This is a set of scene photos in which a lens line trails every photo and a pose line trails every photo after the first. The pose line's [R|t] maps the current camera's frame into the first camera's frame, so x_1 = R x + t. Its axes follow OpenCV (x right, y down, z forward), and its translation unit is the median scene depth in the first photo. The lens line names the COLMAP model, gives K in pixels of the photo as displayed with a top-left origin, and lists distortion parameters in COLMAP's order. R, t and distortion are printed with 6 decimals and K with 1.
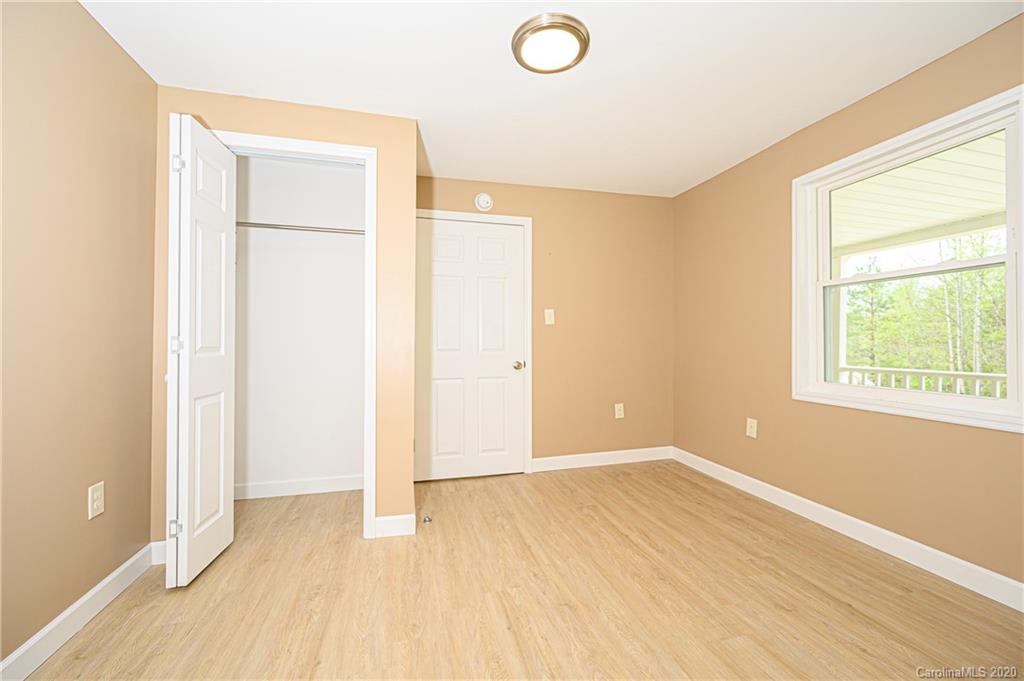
lens RADIAL K [[405.5, 0, 501.1], [0, 405.5, 339.0], [0, 0, 1]] dist [-0.000007, 0.000061]
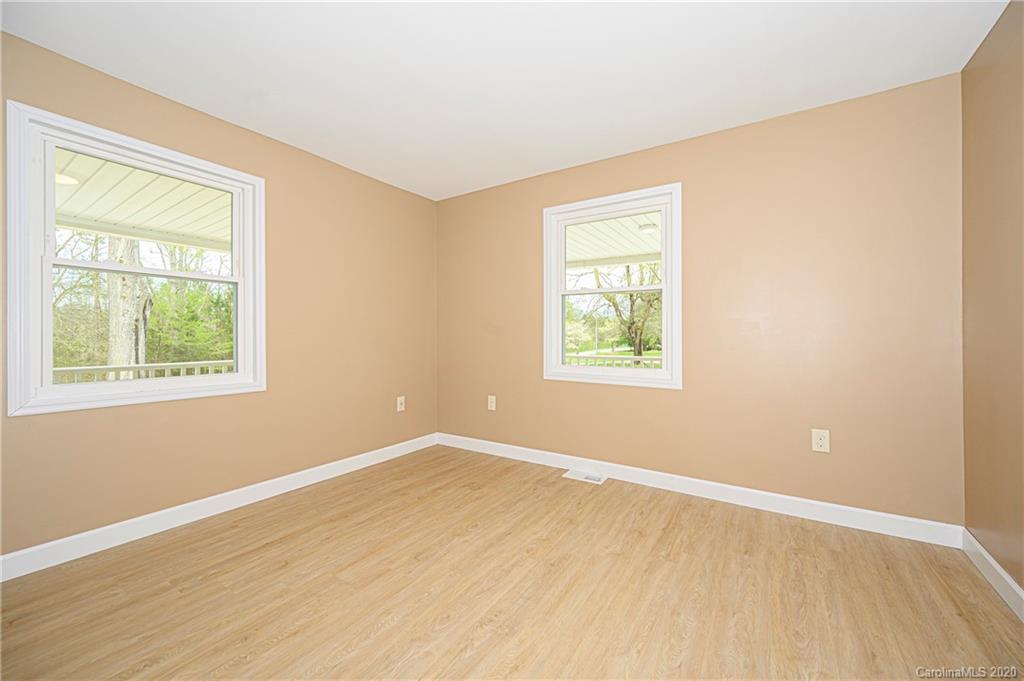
lens RADIAL K [[405.5, 0, 501.1], [0, 405.5, 339.0], [0, 0, 1]] dist [-0.000007, 0.000061]
pose [[-0.669180, -0.002614, 0.743096, -0.546190], [-0.007454, 0.999967, -0.003195, 0.005505], [-0.743063, -0.007677, -0.669177, 1.212621]]
